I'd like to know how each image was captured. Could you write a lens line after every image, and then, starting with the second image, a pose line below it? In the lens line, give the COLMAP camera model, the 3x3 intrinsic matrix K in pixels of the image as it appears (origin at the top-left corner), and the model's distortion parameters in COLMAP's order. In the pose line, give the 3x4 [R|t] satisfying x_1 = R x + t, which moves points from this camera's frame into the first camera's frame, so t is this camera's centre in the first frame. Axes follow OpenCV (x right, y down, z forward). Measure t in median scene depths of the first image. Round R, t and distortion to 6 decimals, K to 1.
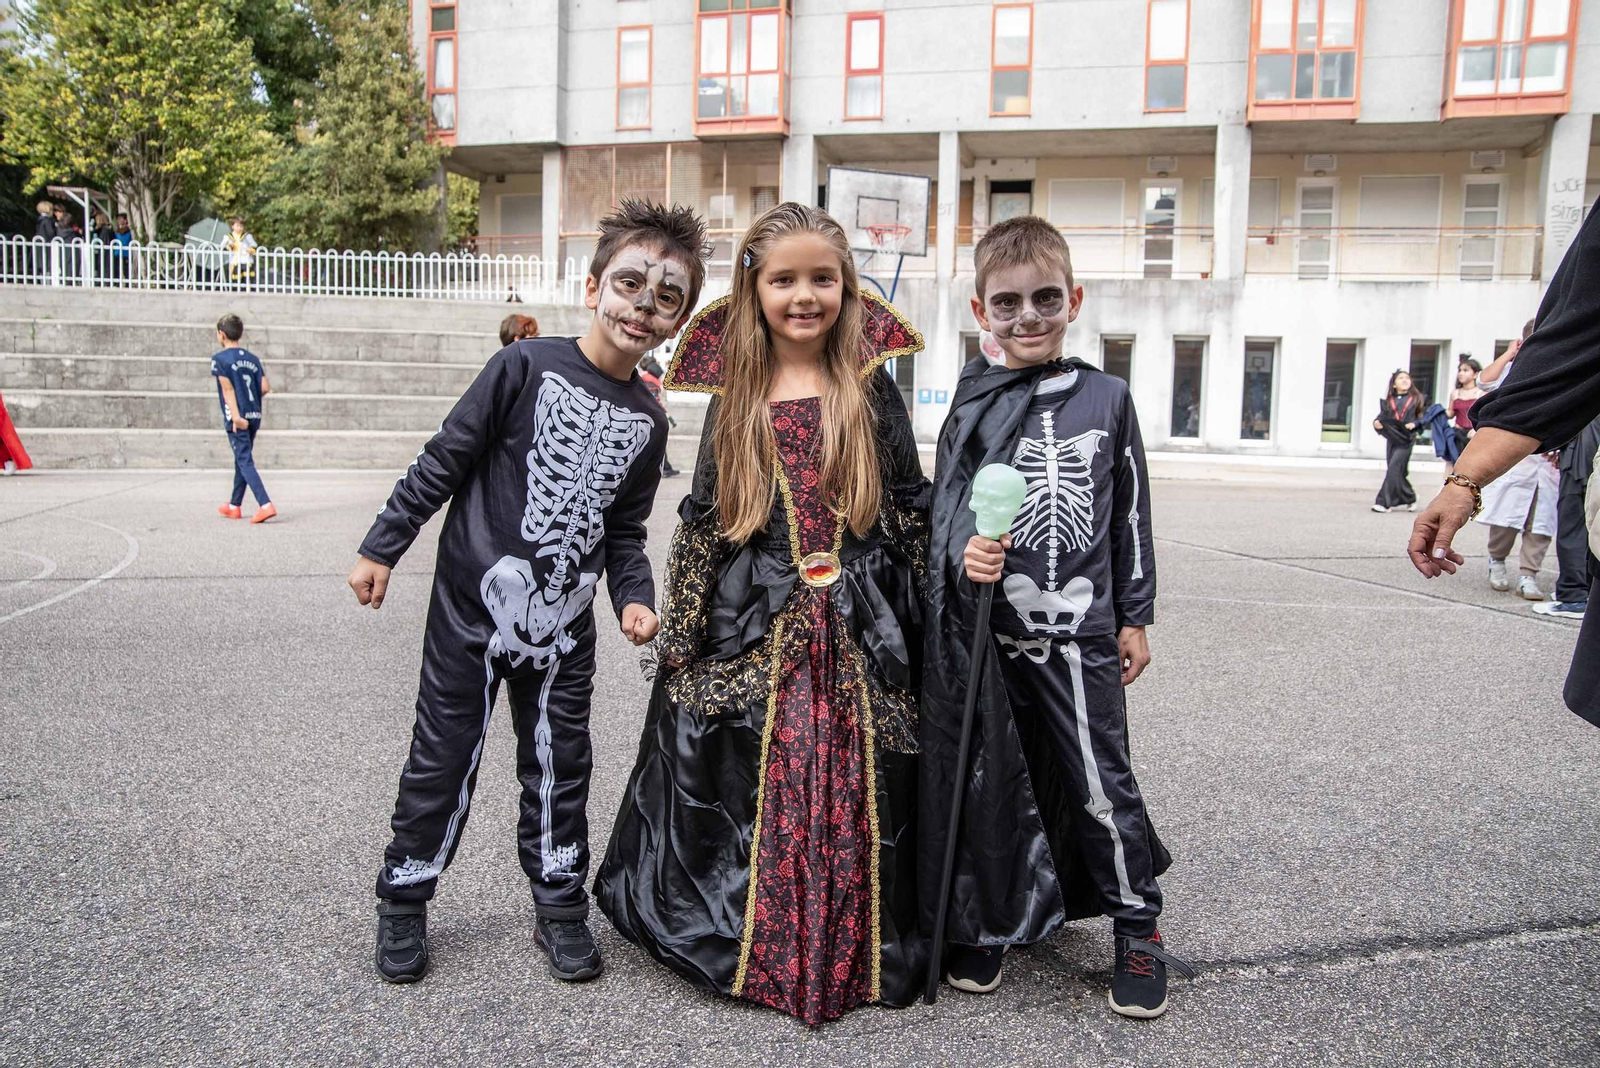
lens RADIAL K [[1281.2, 0, 792.5], [0, 1281.2, 546.9], [0, 0, 1]] dist [-0.138372, 0.147137]
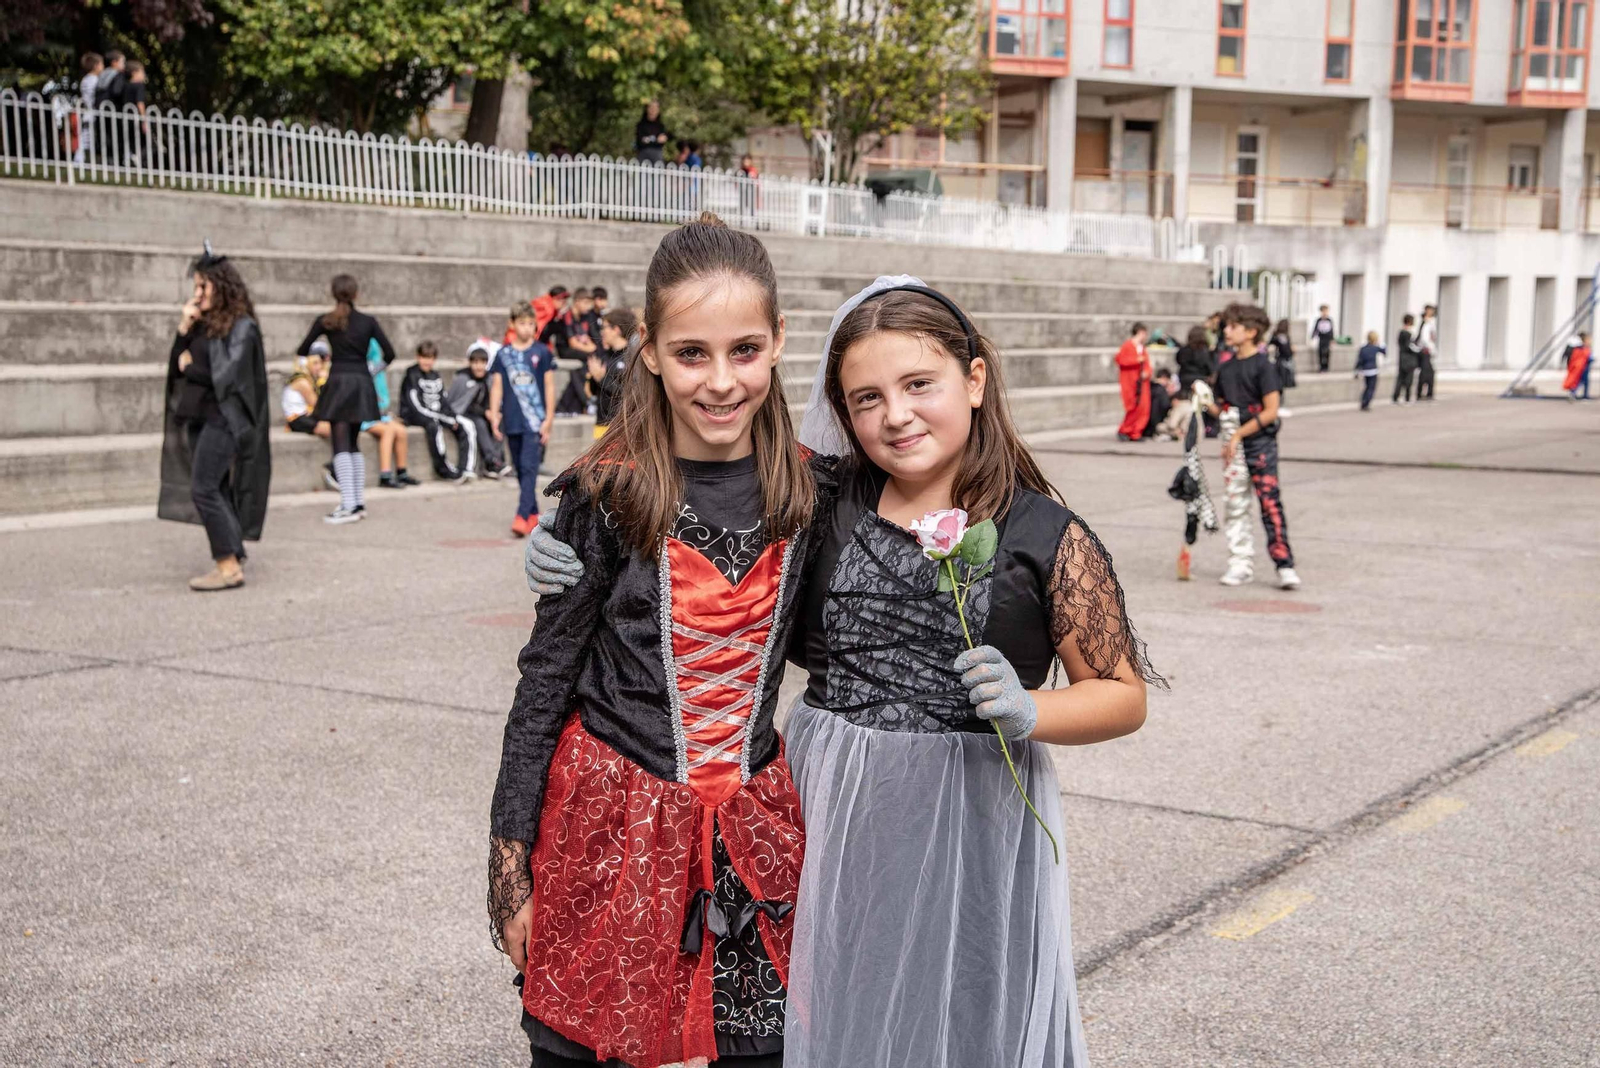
lens RADIAL K [[2268.6, 0, 798.2], [0, 2268.6, 541.2], [0, 0, 1]] dist [0.031709, 0.477605]
pose [[0.739142, -0.079500, 0.668841, -1.564425], [0.076768, 0.996482, 0.033608, -0.028265], [-0.669160, 0.026504, 0.742645, -0.250934]]
